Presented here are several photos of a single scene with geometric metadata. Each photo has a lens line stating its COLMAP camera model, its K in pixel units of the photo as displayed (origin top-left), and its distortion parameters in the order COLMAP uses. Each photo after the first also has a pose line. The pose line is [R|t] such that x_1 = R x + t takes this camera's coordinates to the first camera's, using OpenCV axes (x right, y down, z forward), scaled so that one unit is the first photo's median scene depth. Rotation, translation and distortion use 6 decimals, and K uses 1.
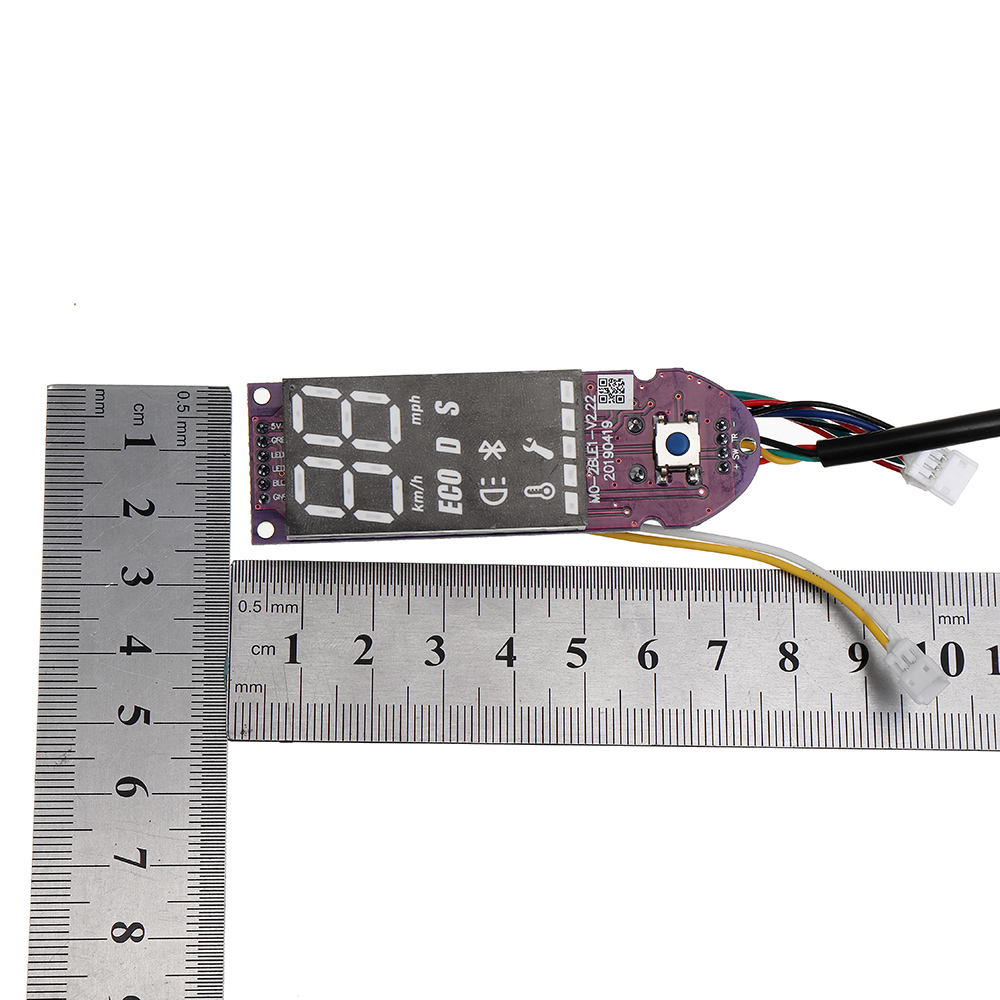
lens RADIAL K [[3823.2, 0, 499.4], [0, 3823.2, 458.4], [0, 0, 1]] dist [0.685553, -1.003277]
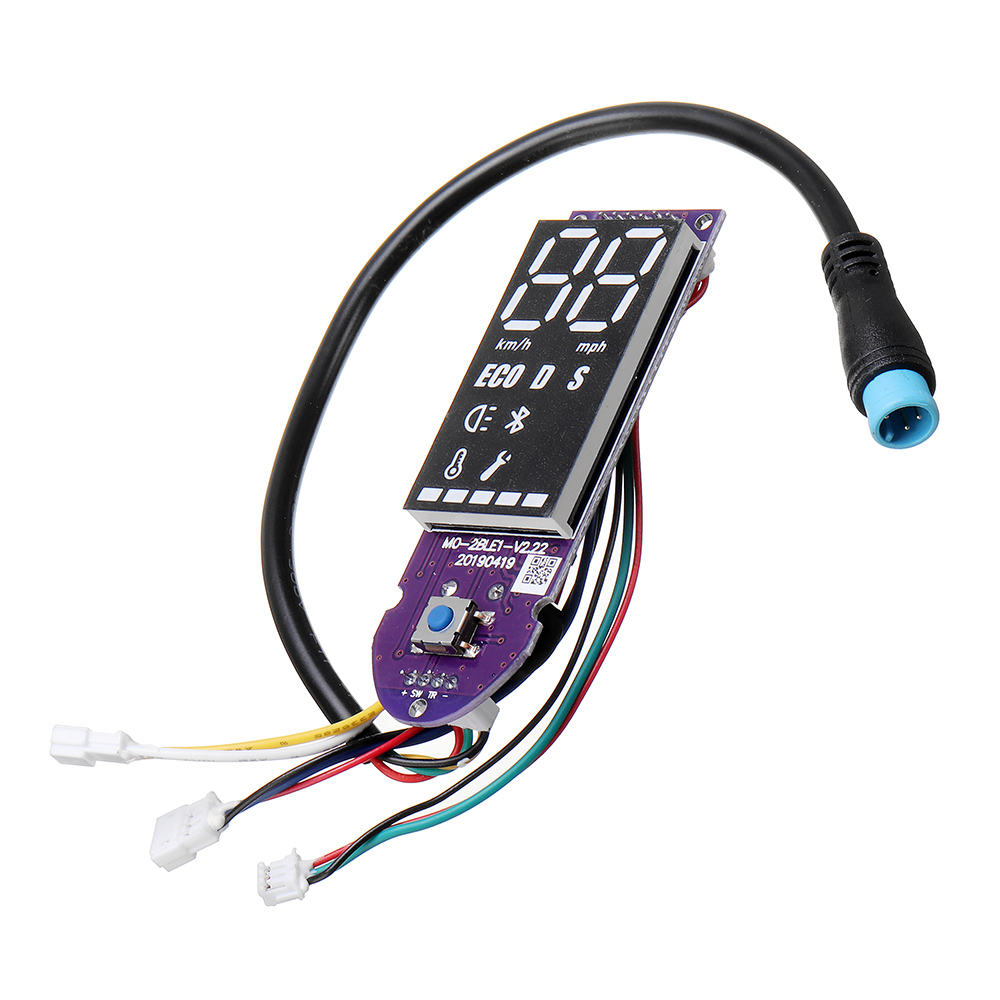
lens RADIAL K [[3823.2, 0, 499.4], [0, 3823.2, 458.4], [0, 0, 1]] dist [0.685553, -1.003277]
pose [[-0.420378, 0.814856, -0.399115, 0.338529], [-0.660315, 0.026944, 0.750505, -0.623592], [0.622307, 0.579037, 0.526735, 0.564481]]
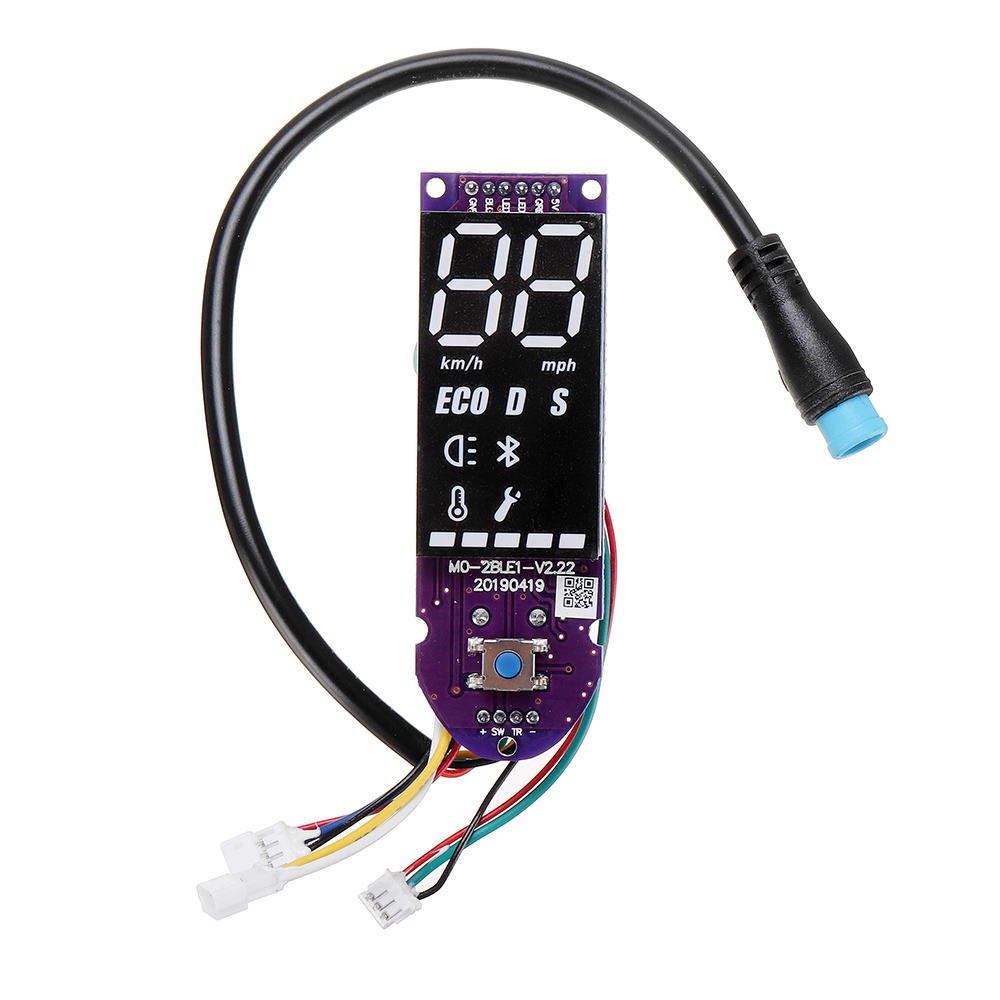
lens RADIAL K [[3823.2, 0, 499.4], [0, 3823.2, 458.4], [0, 0, 1]] dist [0.685553, -1.003277]
pose [[-0.050326, 0.998699, -0.008166, 0.006905], [-0.979259, -0.047736, 0.196908, -0.171721], [0.196262, 0.017906, 0.980388, 0.146212]]
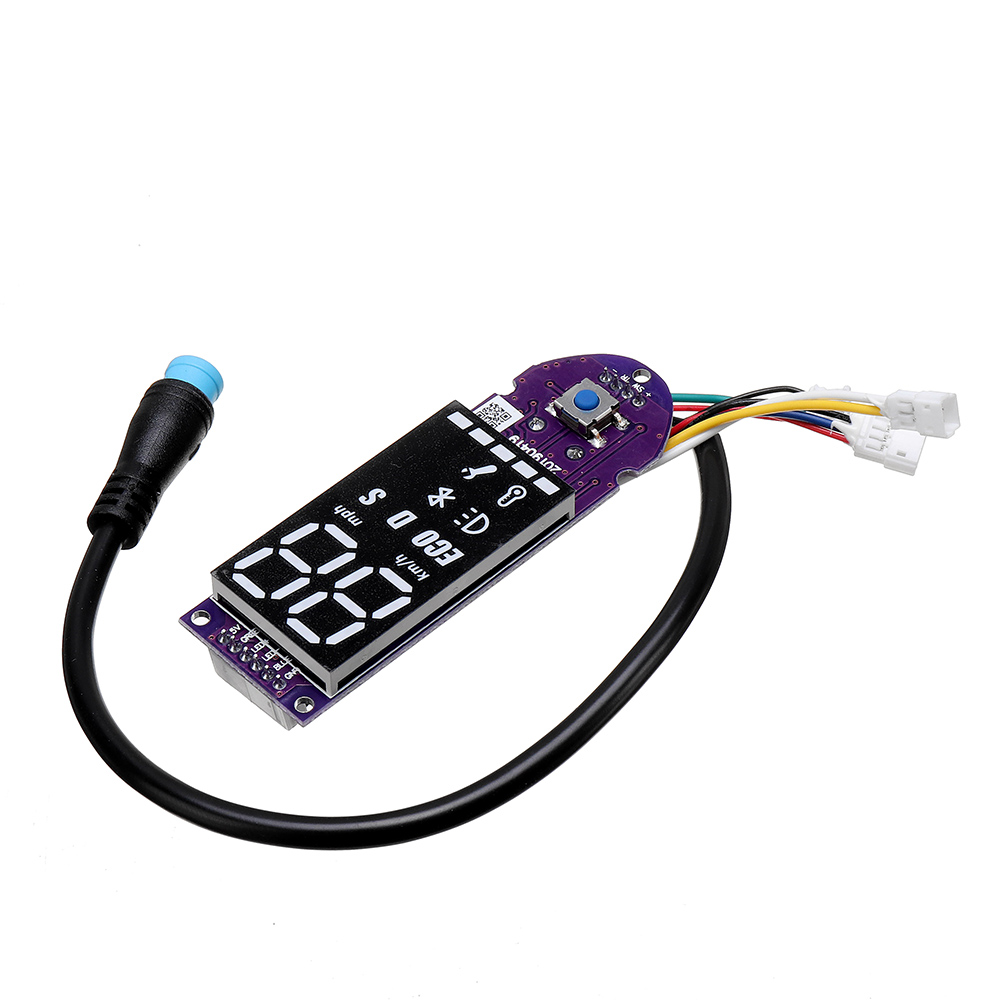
lens RADIAL K [[3823.2, 0, 499.4], [0, 3823.2, 458.4], [0, 0, 1]] dist [0.685553, -1.003277]
pose [[0.743660, -0.512965, 0.428760, -0.374033], [0.663288, 0.646452, -0.377026, 0.341251], [-0.083771, 0.564771, 0.820985, 0.252747]]
